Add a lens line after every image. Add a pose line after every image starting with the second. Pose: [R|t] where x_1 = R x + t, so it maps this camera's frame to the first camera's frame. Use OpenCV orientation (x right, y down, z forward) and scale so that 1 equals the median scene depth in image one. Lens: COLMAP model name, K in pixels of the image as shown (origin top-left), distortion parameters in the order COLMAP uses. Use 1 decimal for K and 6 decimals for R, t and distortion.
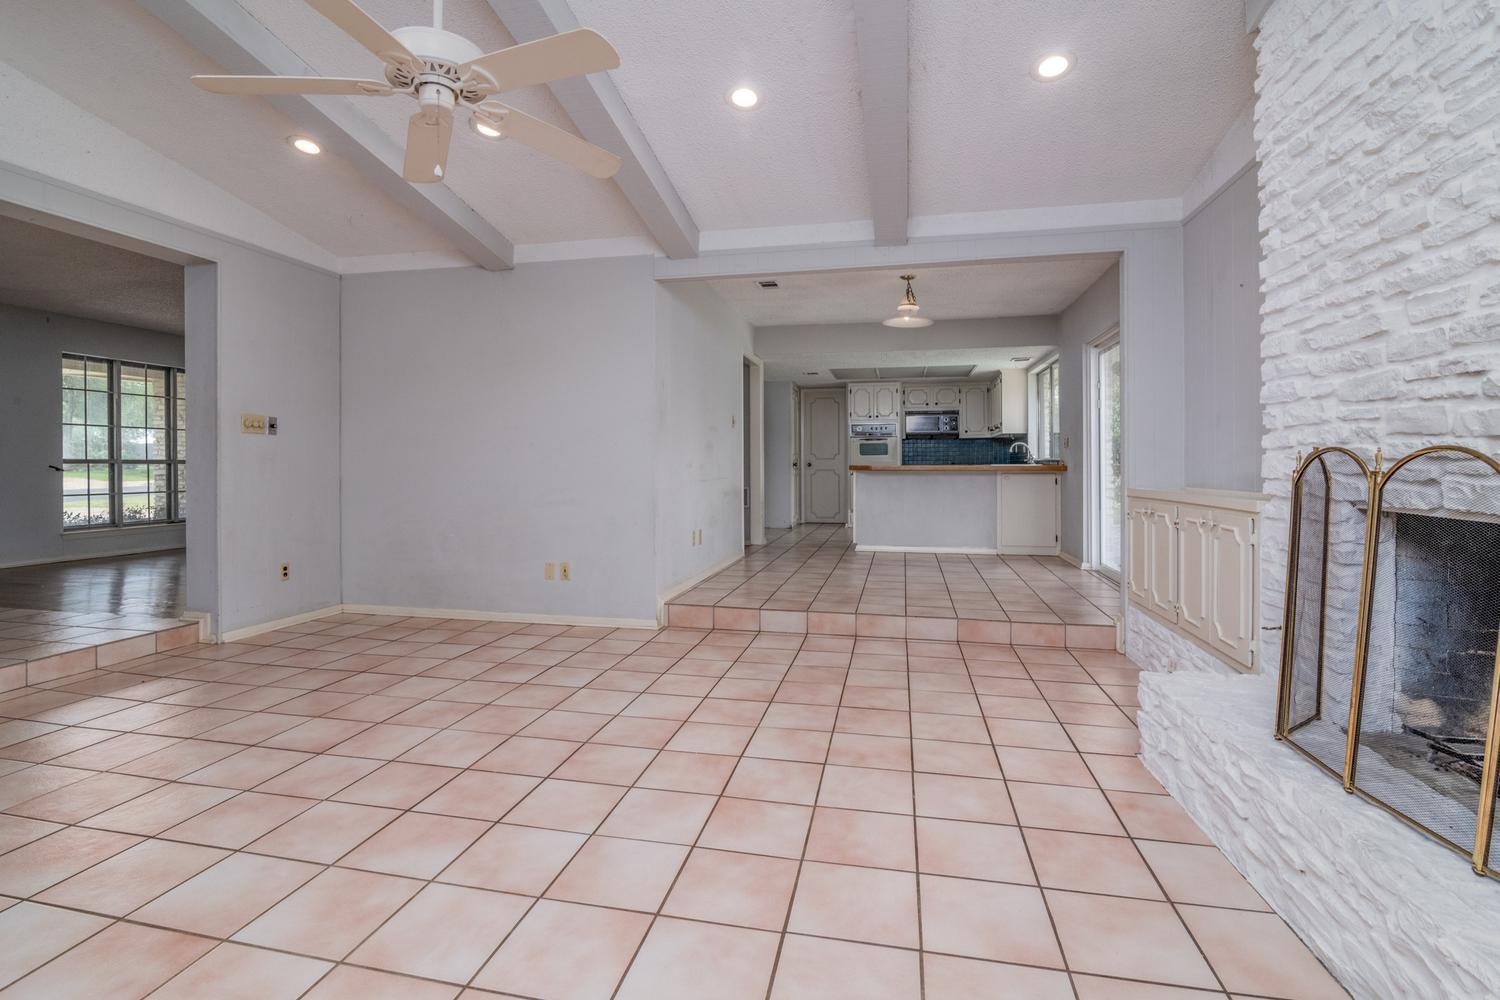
lens RADIAL K [[707.3, 0, 741.0], [0, 707.3, 460.4], [0, 0, 1]] dist [-0.020226, -0.000316]
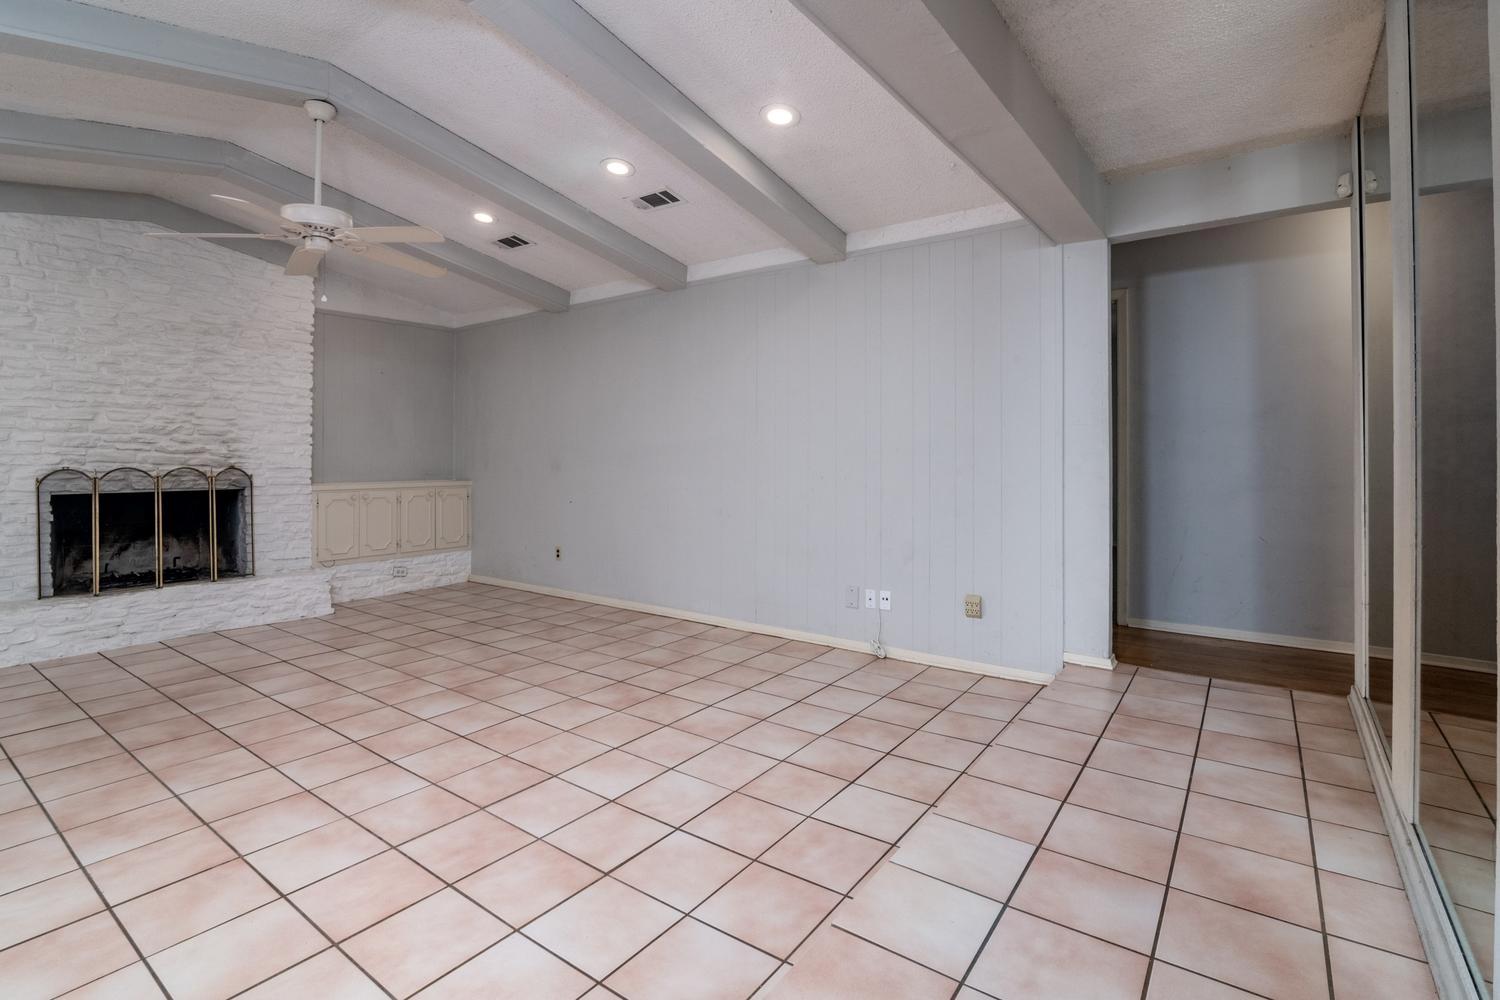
lens RADIAL K [[707.3, 0, 741.0], [0, 707.3, 460.4], [0, 0, 1]] dist [-0.020226, -0.000316]
pose [[-0.911793, -0.005828, 0.410609, -1.436538], [-0.003636, 0.999975, 0.006119, -0.043676], [-0.410634, 0.004086, -0.911791, 1.520309]]
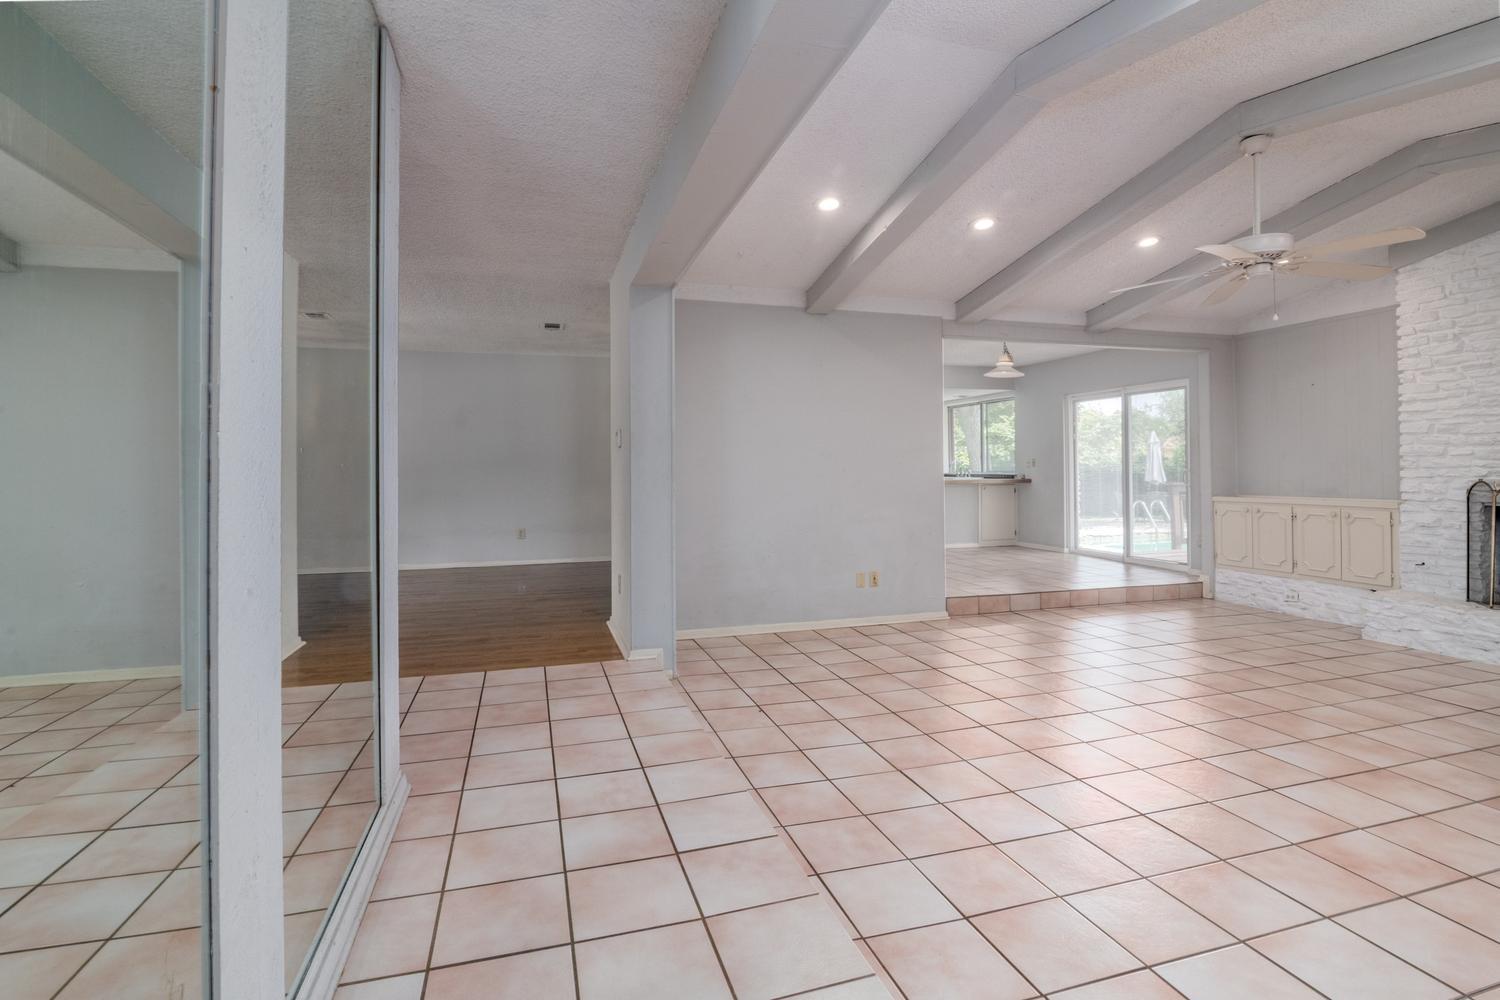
lens RADIAL K [[707.3, 0, 741.0], [0, 707.3, 460.4], [0, 0, 1]] dist [-0.020226, -0.000316]
pose [[0.874402, -0.000633, 0.485202, -1.706166], [0.004689, 0.999963, -0.007147, -0.053650], [-0.485179, 0.008524, 0.874373, 0.145940]]
